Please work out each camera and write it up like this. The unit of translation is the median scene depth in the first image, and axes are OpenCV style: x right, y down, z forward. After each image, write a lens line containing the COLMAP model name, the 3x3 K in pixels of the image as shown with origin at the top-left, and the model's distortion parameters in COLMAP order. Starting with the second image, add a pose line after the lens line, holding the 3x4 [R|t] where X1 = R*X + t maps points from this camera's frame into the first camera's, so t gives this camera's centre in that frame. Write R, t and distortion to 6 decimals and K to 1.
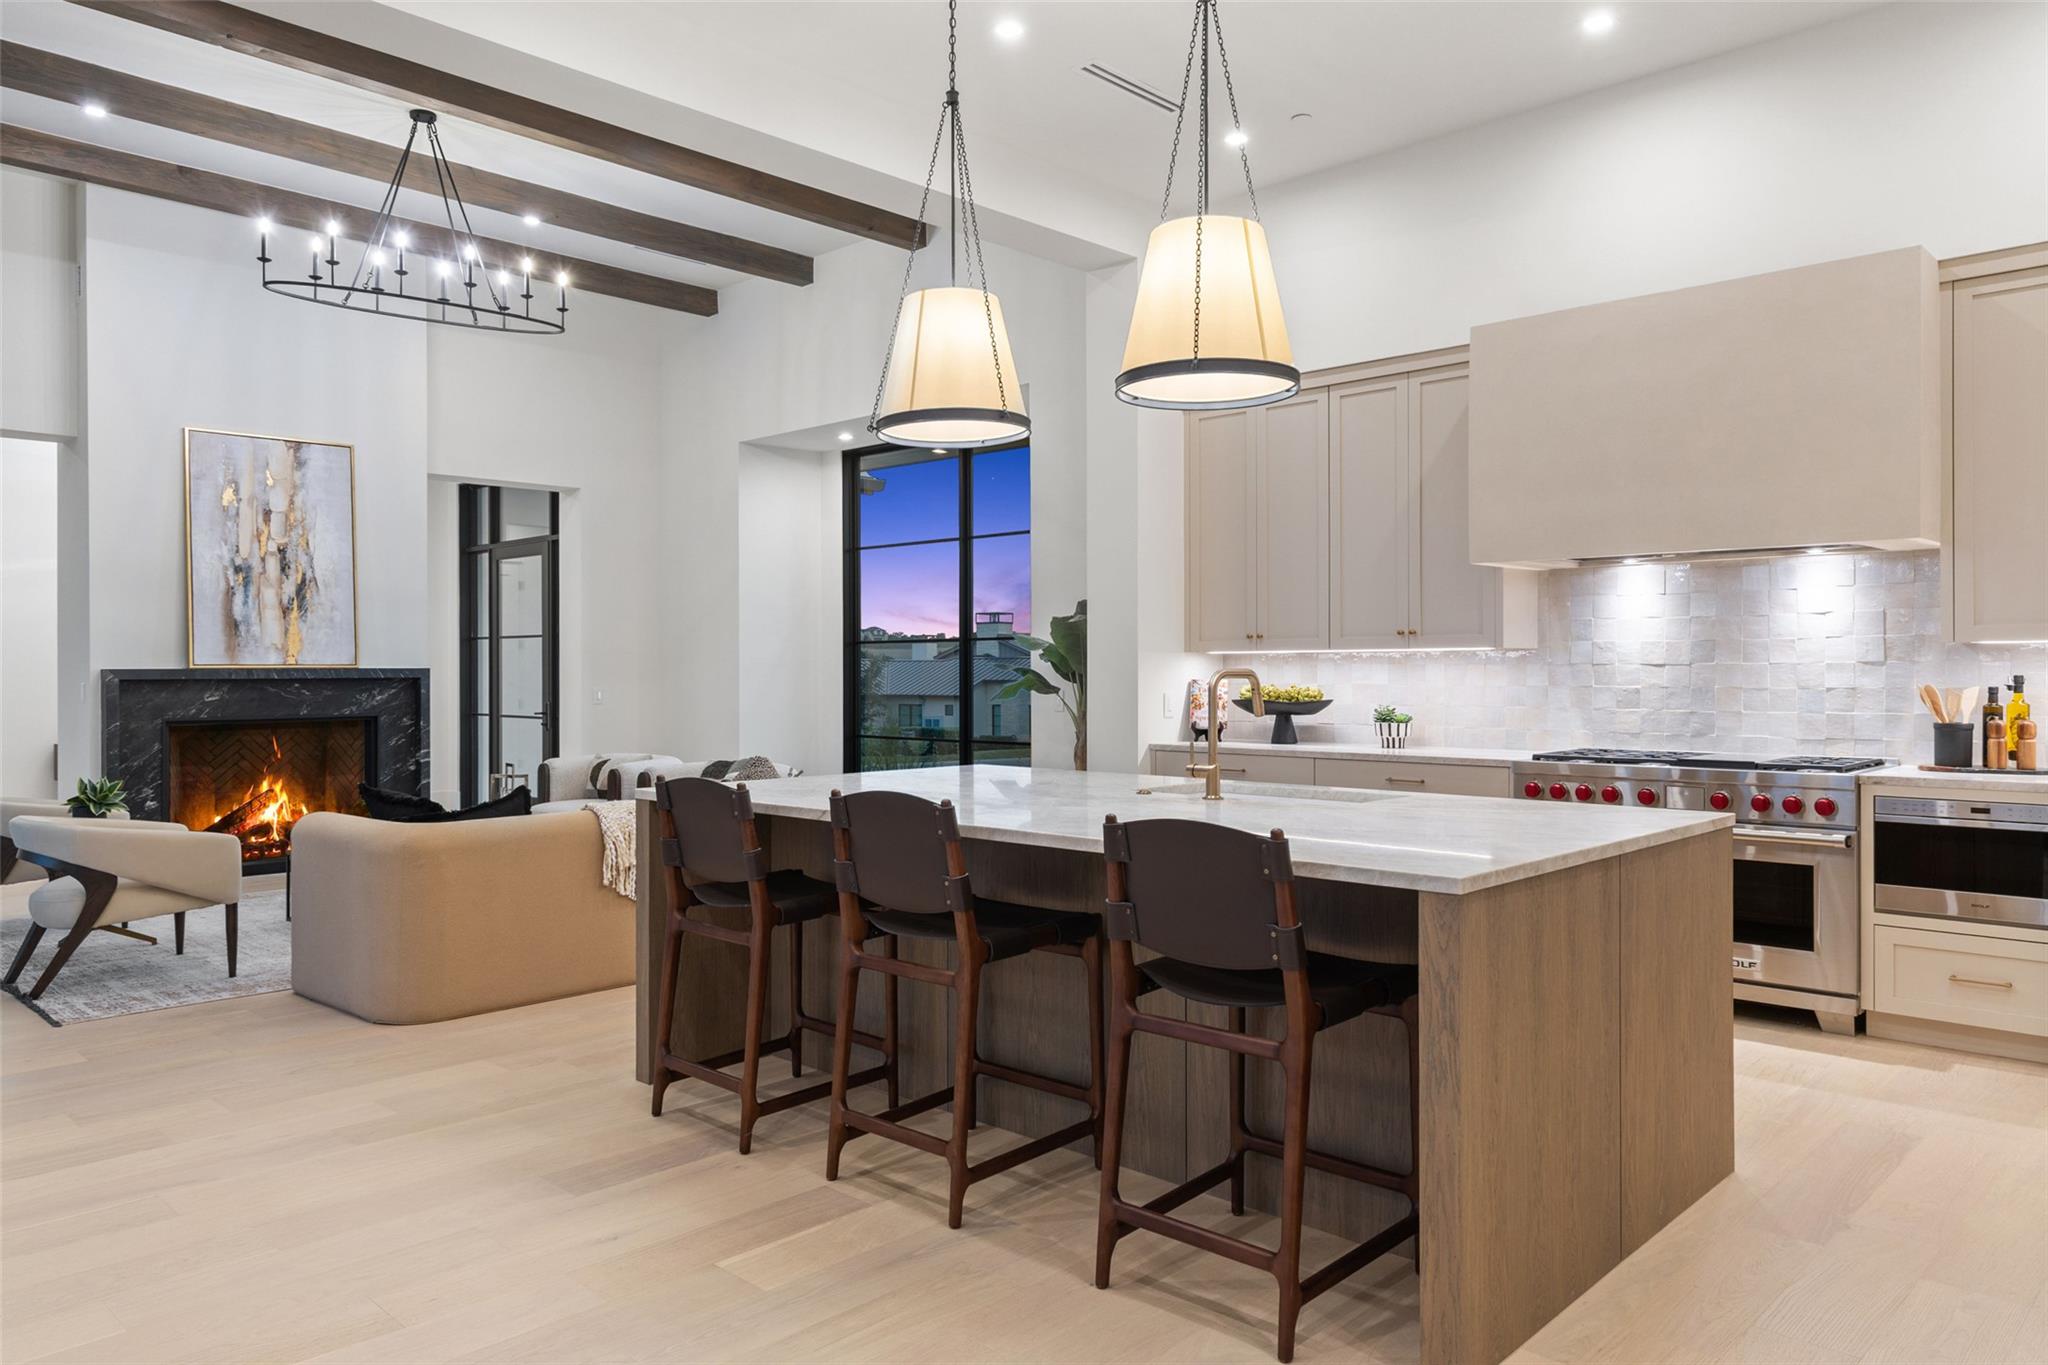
lens RADIAL K [[1388.9, 0, 1043.5], [0, 1388.9, 675.9], [0, 0, 1]] dist [-0.003270, 0.005799]
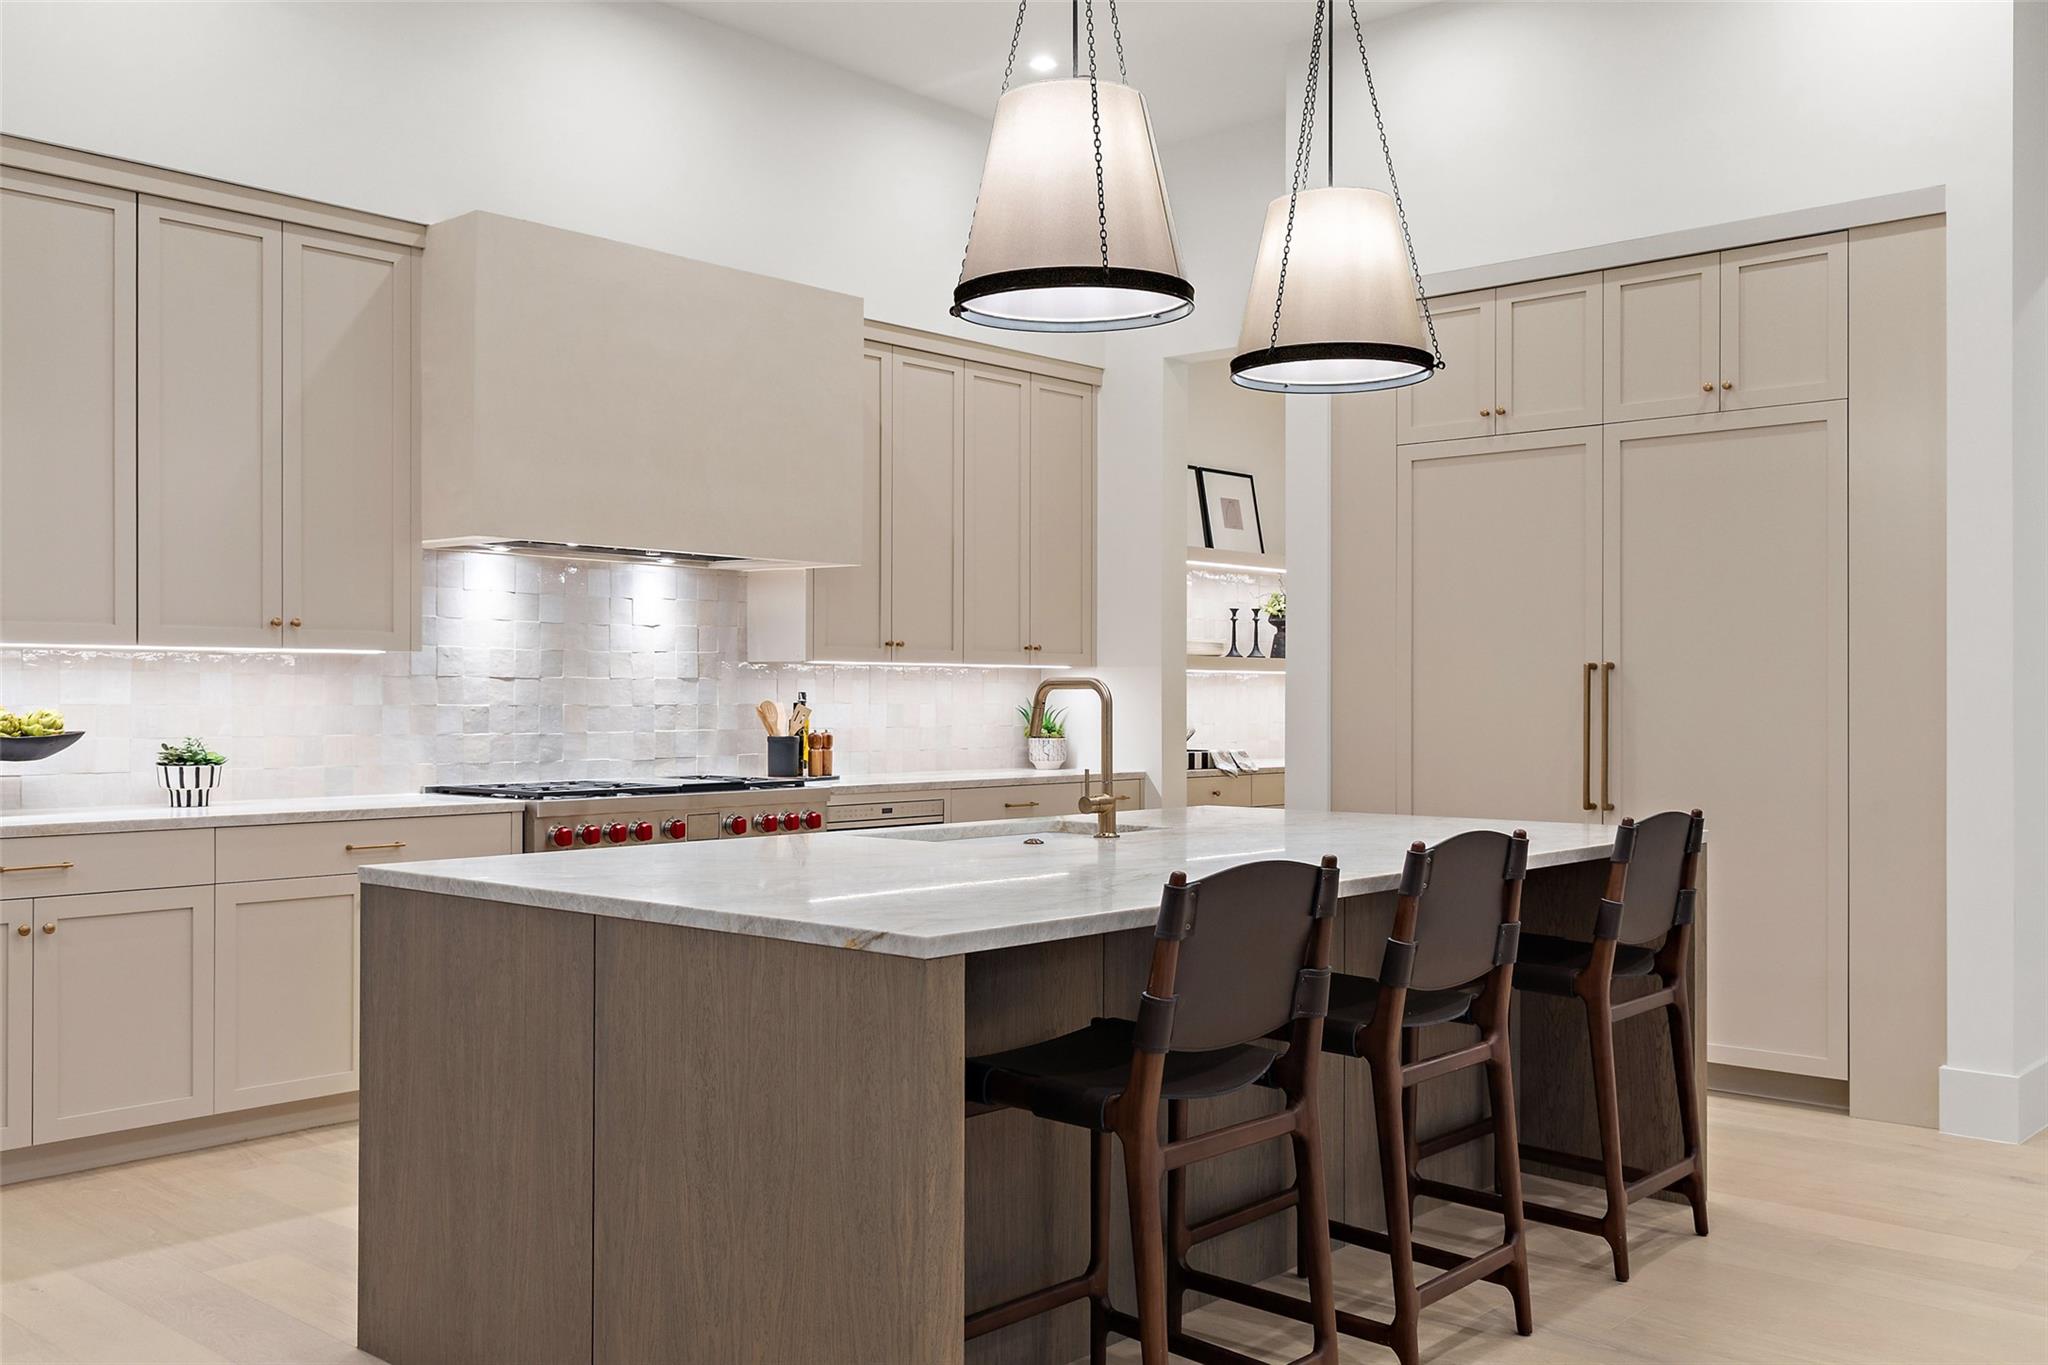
lens RADIAL K [[1797.4, 0, 1038.3], [0, 1797.4, 682.3], [0, 0, 1]] dist [-0.000731, -0.010736]
pose [[-0.031212, 0.011066, 0.999452, -0.445896], [0.001130, 0.999938, -0.011037, 0.004608], [-0.999512, 0.000785, -0.031223, 0.514650]]
